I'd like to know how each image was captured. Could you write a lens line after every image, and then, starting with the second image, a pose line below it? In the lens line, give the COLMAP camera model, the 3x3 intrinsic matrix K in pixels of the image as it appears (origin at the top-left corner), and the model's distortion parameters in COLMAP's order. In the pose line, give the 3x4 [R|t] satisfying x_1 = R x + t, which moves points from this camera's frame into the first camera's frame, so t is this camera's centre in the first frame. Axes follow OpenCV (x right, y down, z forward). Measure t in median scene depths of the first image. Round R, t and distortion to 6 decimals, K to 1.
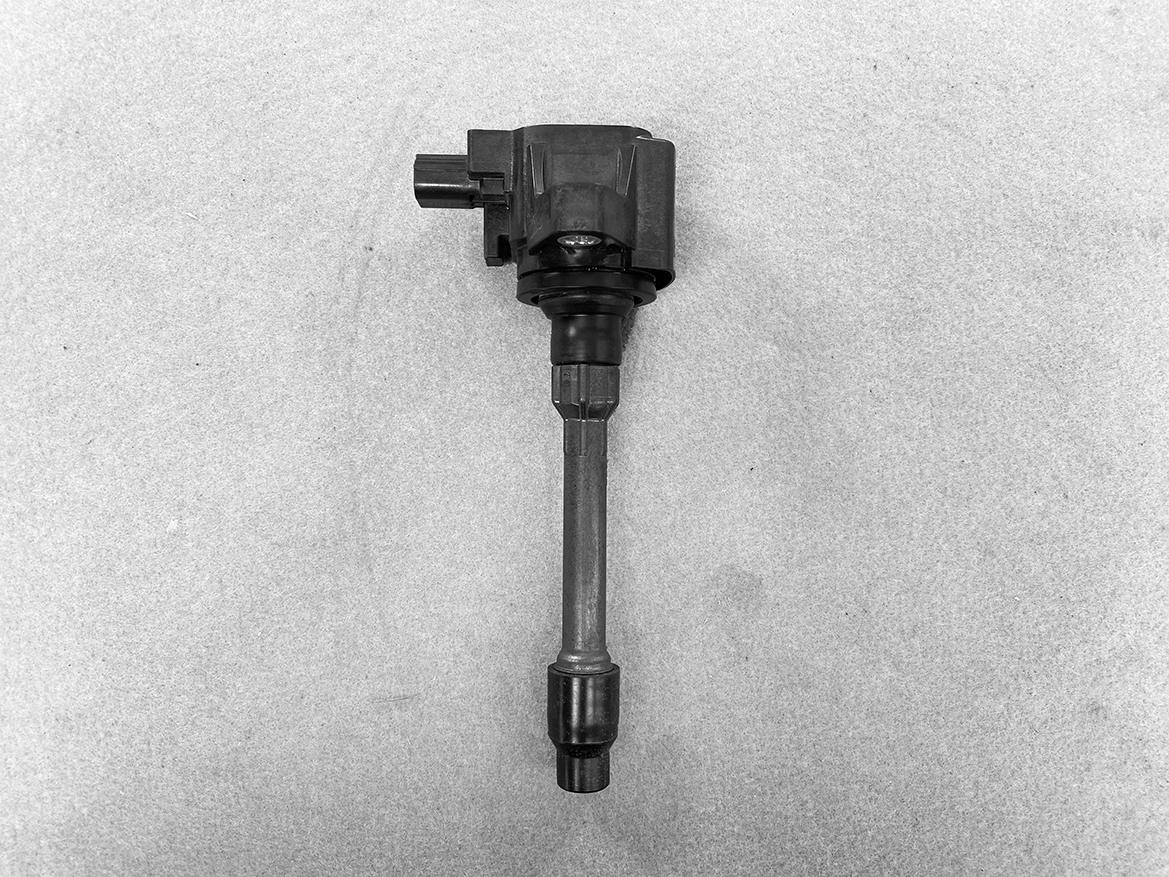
lens RADIAL K [[767.8, 0, 577.8], [0, 767.8, 442.6], [0, 0, 1]] dist [-0.017767, 0.006497]
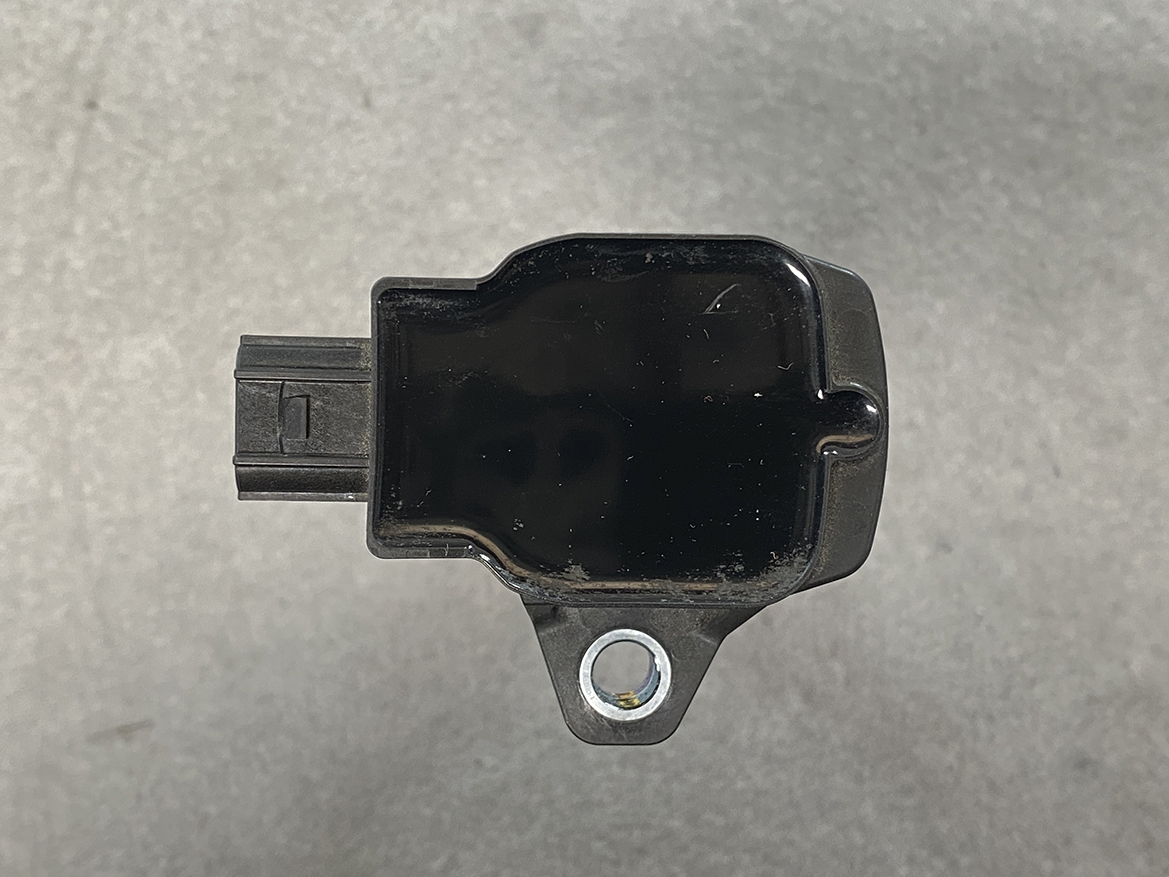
lens RADIAL K [[1597.5, 0, 582.9], [0, 1597.5, 435.0], [0, 0, 1]] dist [0.015614, 0.000000]
pose [[0.999462, 0.021996, 0.024346, 0.157080], [-0.022886, 0.999057, 0.036909, -0.010272], [-0.023512, -0.037446, 0.999022, -0.513515]]
